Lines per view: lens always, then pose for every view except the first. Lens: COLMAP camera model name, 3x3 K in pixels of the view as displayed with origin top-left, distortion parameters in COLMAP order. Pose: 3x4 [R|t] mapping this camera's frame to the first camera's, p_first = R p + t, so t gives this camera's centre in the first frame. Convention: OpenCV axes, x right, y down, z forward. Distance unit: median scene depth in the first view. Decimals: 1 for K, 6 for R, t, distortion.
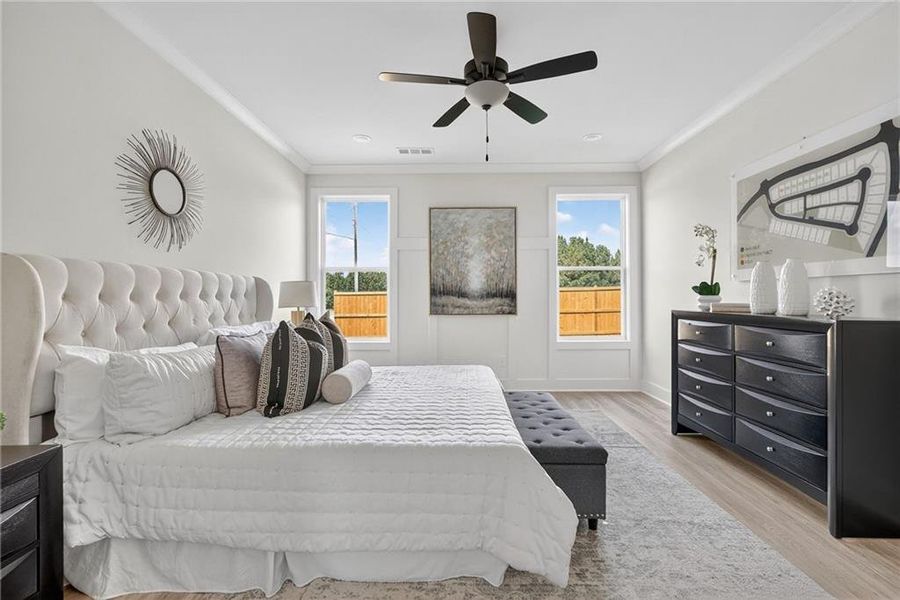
lens RADIAL K [[441.1, 0, 452.9], [0, 441.1, 303.5], [0, 0, 1]] dist [0.000839, 0.001049]
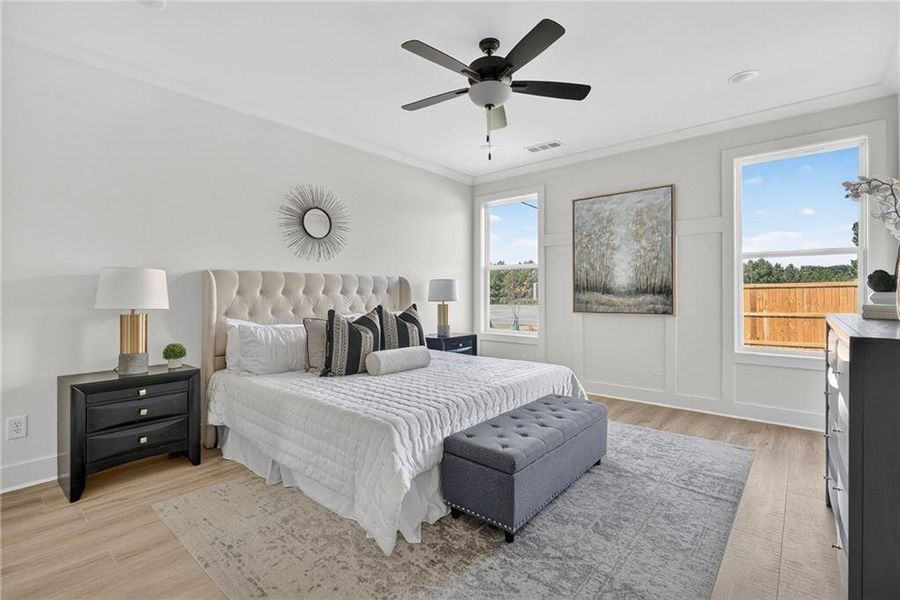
lens RADIAL K [[434.0, 0, 420.5], [0, 434.0, 297.4], [0, 0, 1]] dist [-0.009871, 0.000098]
pose [[0.728713, 0.009642, -0.684752, 0.353377], [-0.013230, 0.999912, 0.000000, -0.001311], [0.684692, 0.009059, 0.728777, 0.088346]]
